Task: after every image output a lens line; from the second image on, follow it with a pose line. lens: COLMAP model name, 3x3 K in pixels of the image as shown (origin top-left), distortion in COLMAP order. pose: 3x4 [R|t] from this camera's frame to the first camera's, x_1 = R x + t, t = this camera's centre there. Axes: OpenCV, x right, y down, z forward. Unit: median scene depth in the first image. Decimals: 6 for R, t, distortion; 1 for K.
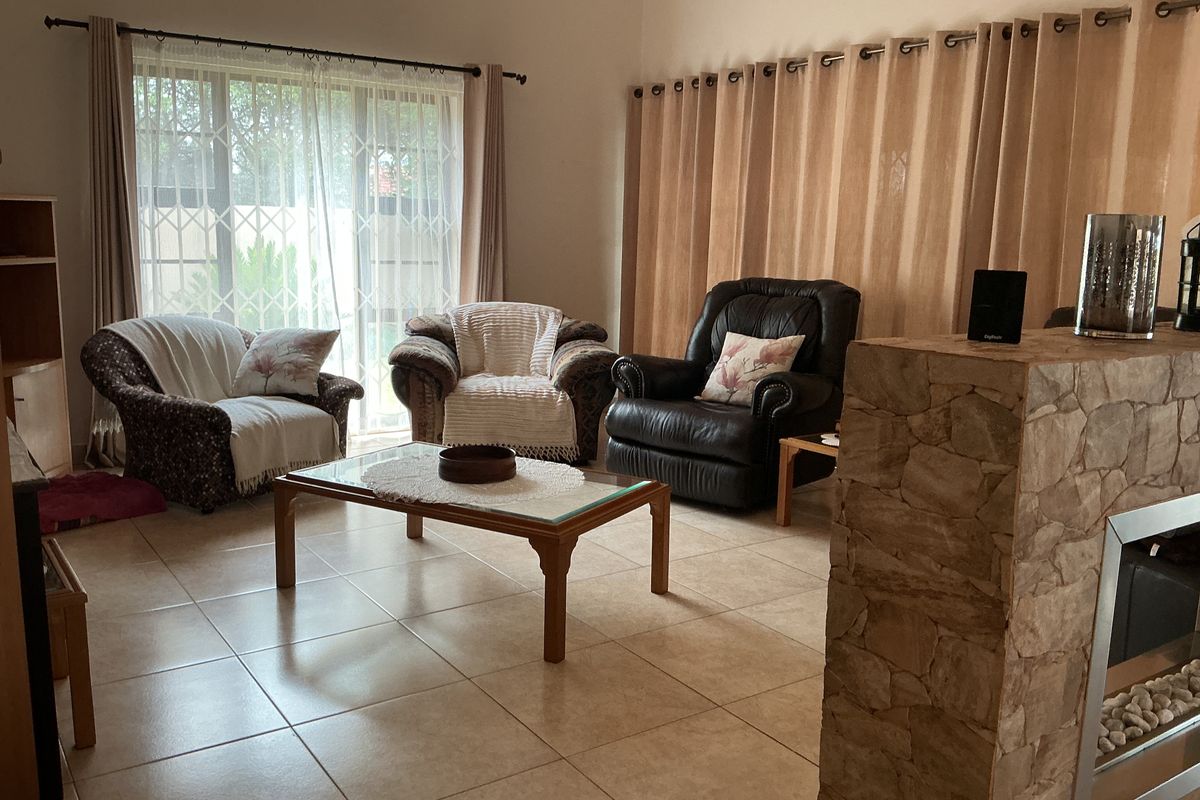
lens RADIAL K [[993.6, 0, 600.0], [0, 993.6, 400.0], [0, 0, 1]] dist [0.038511, -0.085196]
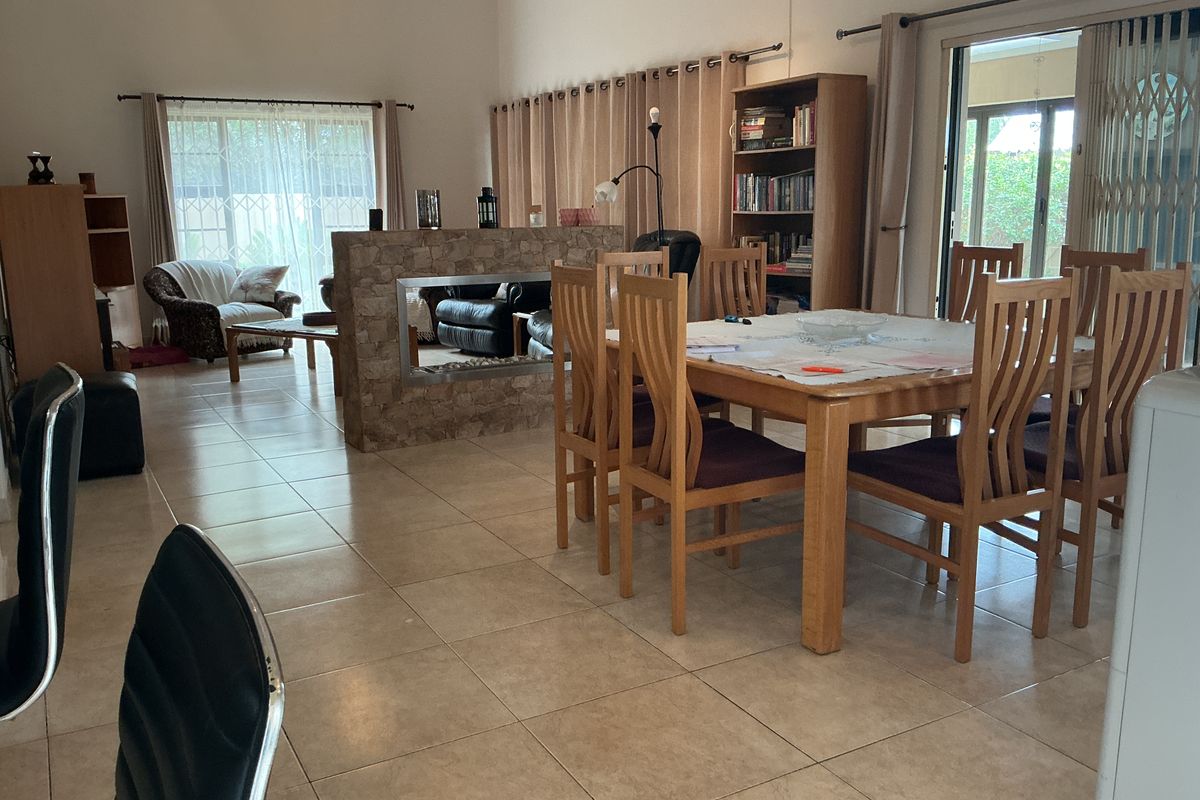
lens RADIAL K [[993.6, 0, 600.0], [0, 993.6, 400.0], [0, 0, 1]] dist [0.038511, -0.085196]
pose [[0.995513, -0.021750, -0.092092, 0.436913], [0.024236, 0.999369, 0.025967, 0.133429], [0.091469, -0.028082, 0.995412, -0.688328]]
